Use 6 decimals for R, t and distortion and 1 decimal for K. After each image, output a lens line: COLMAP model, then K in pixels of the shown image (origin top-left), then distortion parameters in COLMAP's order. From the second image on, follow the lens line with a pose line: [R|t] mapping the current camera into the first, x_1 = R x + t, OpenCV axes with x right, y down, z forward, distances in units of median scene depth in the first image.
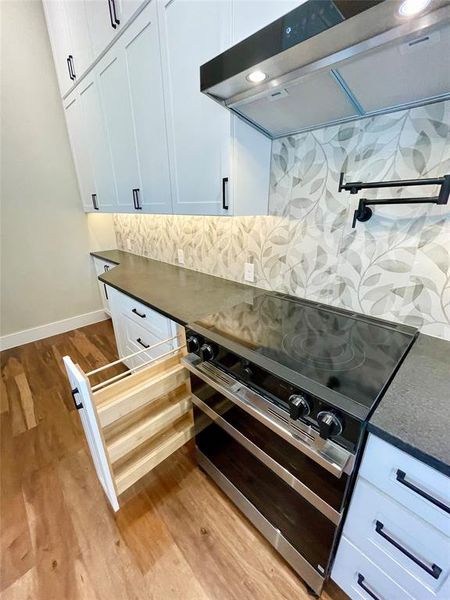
lens RADIAL K [[244.9, 0, 225.0], [0, 244.9, 300.0], [0, 0, 1]] dist [-0.002759, -0.000050]
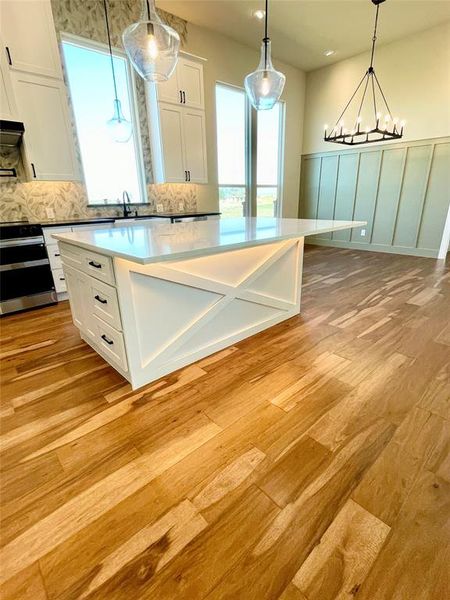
lens RADIAL K [[294.6, 0, 225.0], [0, 294.6, 300.0], [0, 0, 1]] dist [-0.003111, 0.000105]
pose [[0.032046, -0.320381, 0.946747, -2.097984], [0.383332, 0.878737, 0.284391, 0.651381], [-0.923055, 0.353805, 0.150972, -1.039946]]
